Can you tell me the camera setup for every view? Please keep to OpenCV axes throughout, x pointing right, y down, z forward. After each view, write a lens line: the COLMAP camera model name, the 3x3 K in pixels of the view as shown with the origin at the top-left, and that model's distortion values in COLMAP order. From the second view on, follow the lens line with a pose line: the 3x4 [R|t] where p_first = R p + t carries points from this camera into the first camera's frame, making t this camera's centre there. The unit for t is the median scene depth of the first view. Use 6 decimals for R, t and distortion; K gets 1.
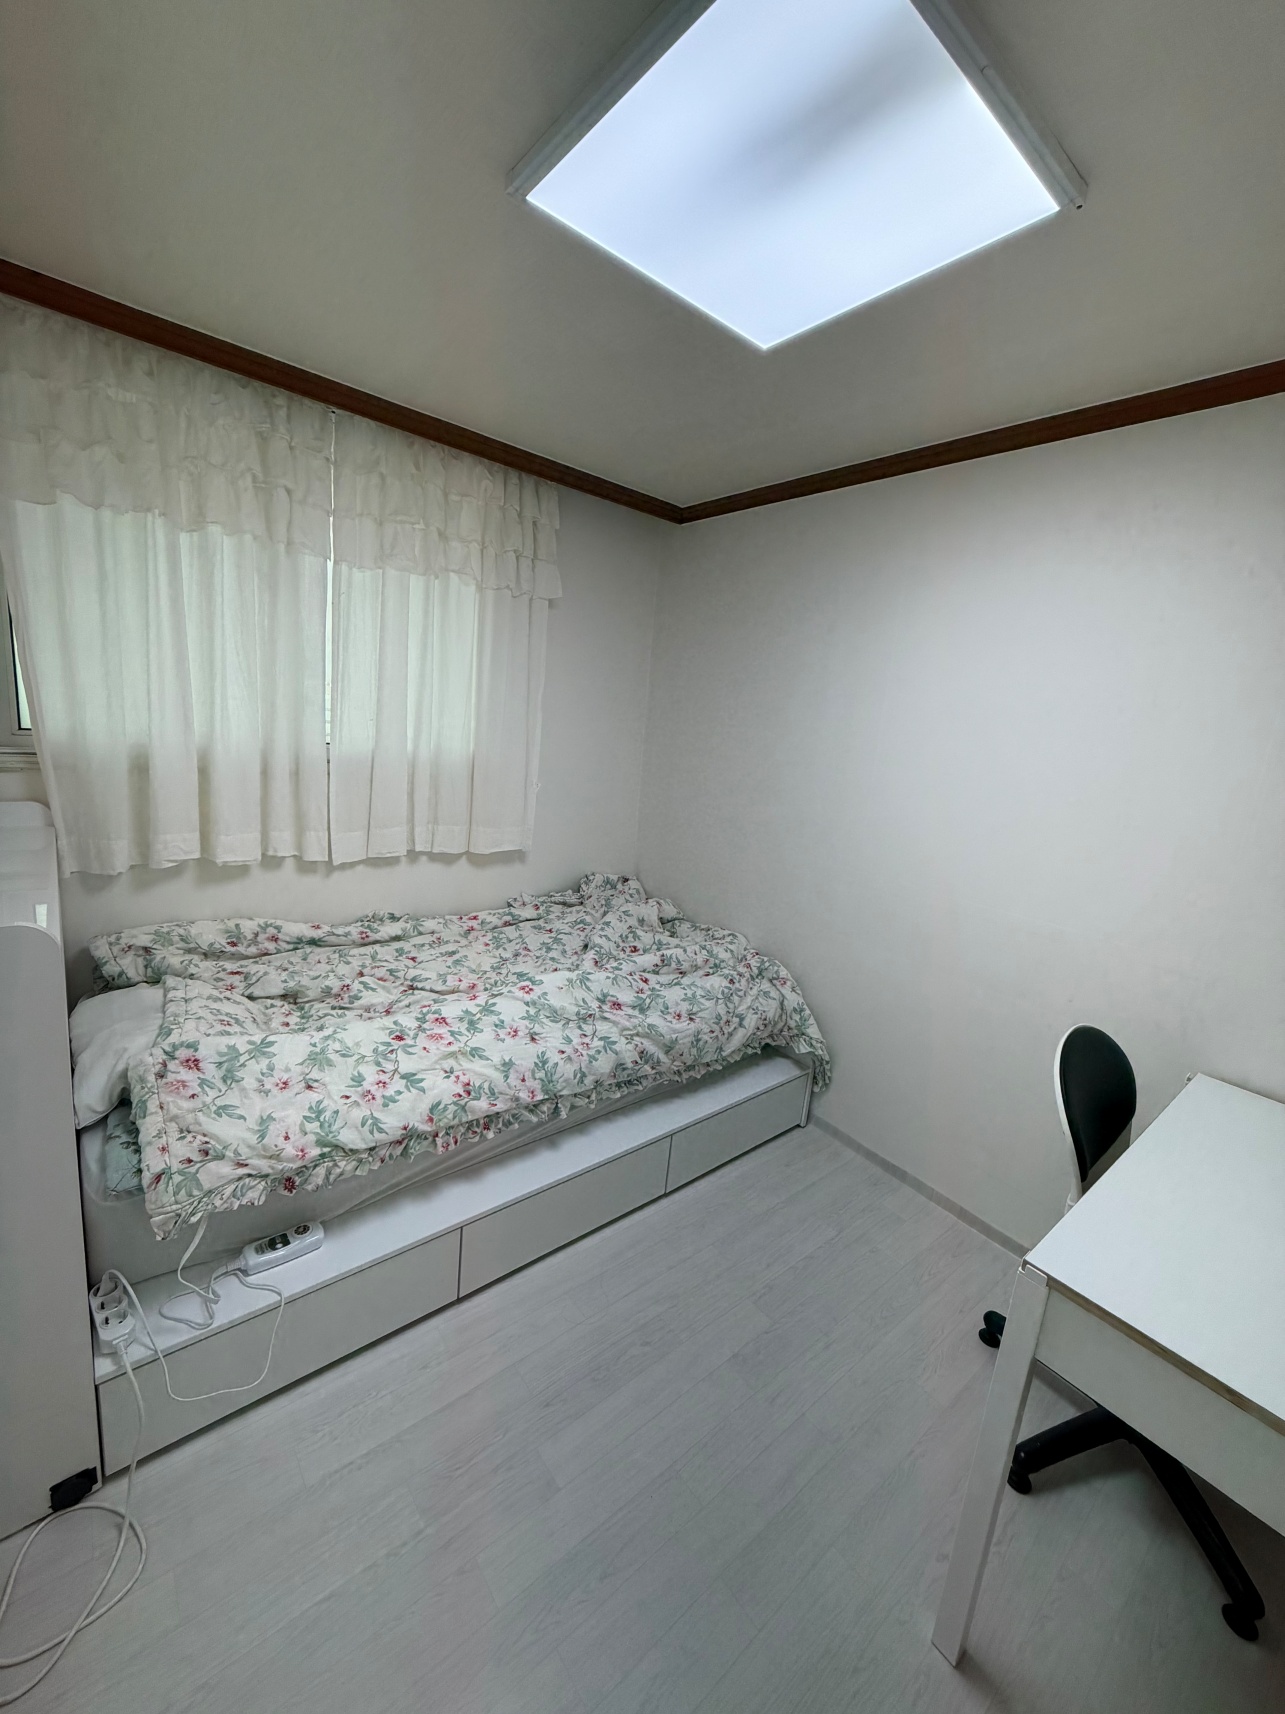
lens RADIAL K [[682.3, 0, 642.5], [0, 682.3, 857.0], [0, 0, 1]] dist [0.013024, -0.005716]
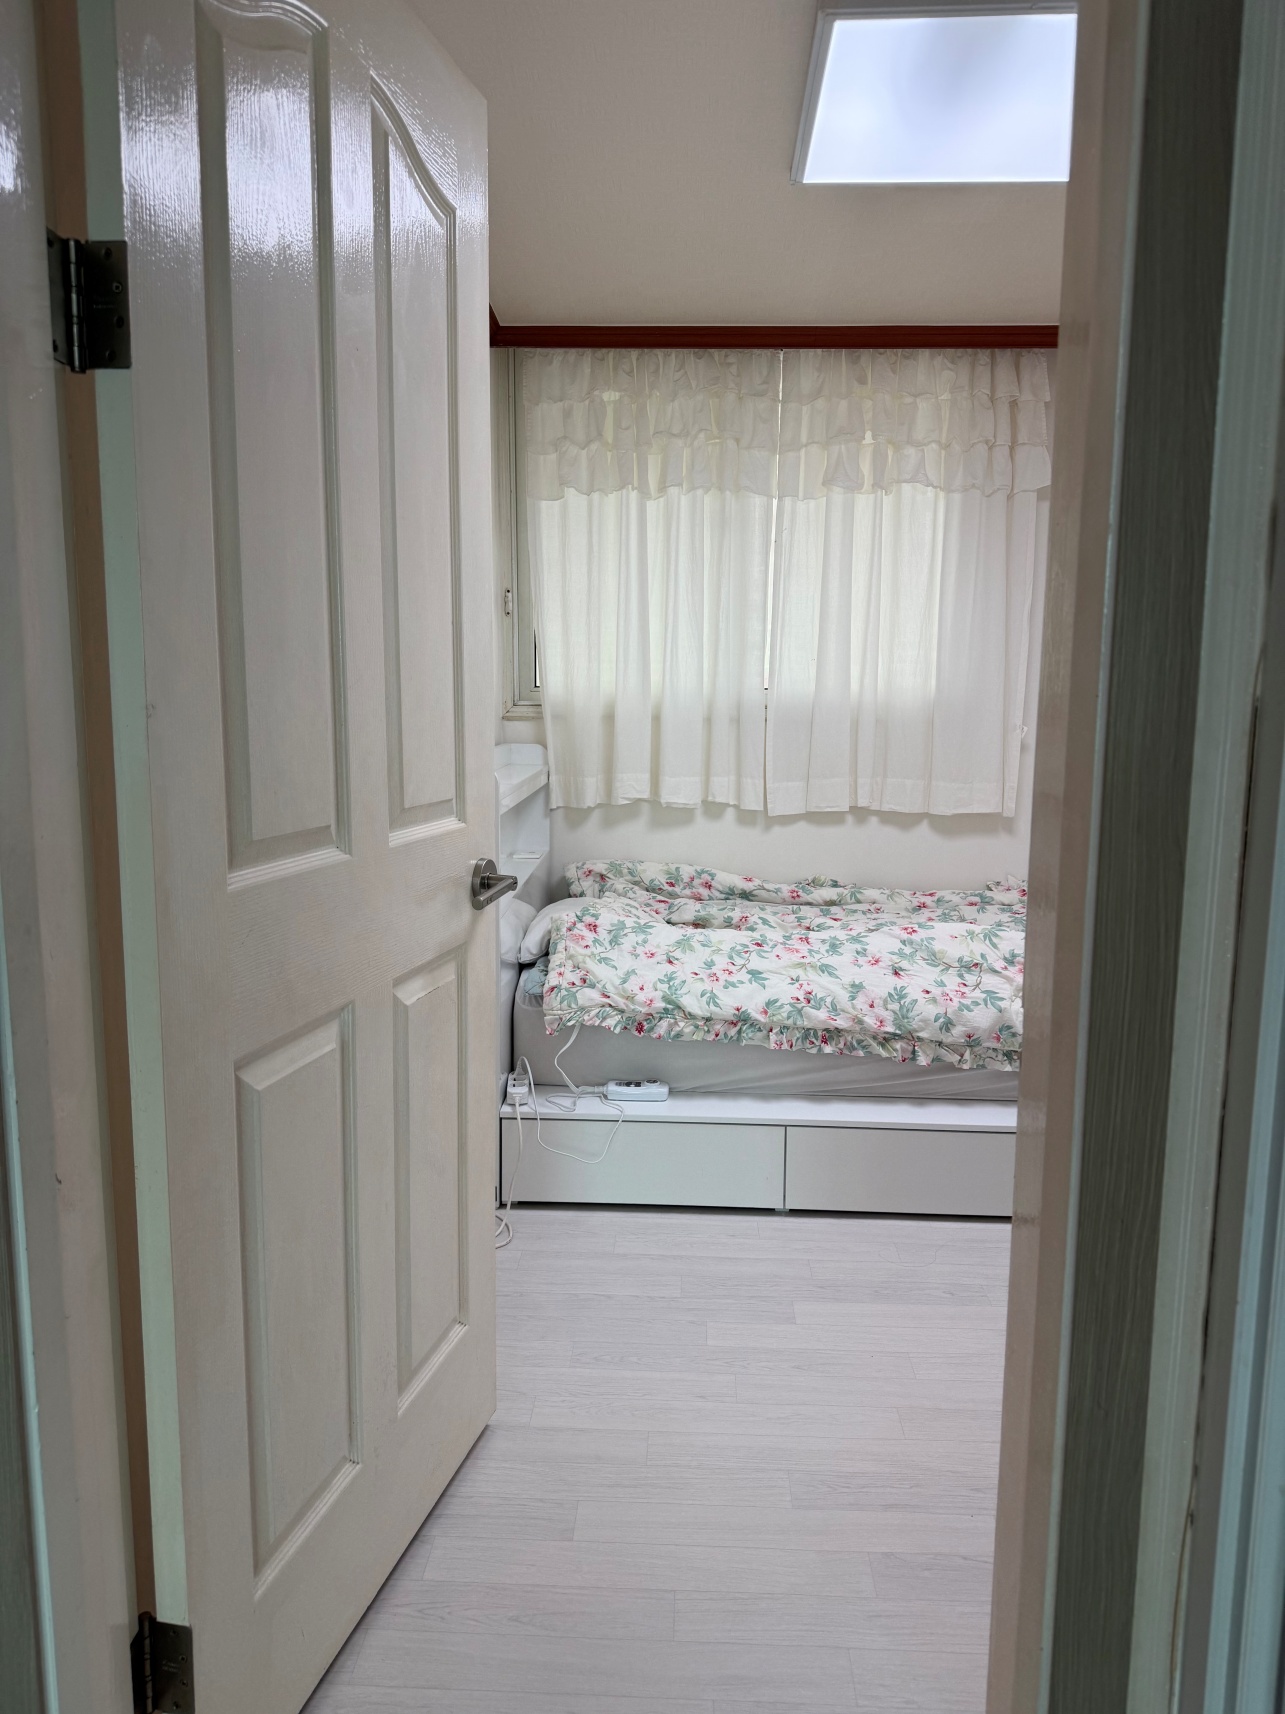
lens RADIAL K [[1190.0, 0, 642.5], [0, 1190.0, 857.0], [0, 0, 1]] dist [0.109878, -0.000931]
pose [[0.749220, 0.008276, -0.662269, 0.667812], [-0.078131, 0.994045, -0.075968, 0.274598], [0.657696, 0.108660, 0.745405, -0.436636]]
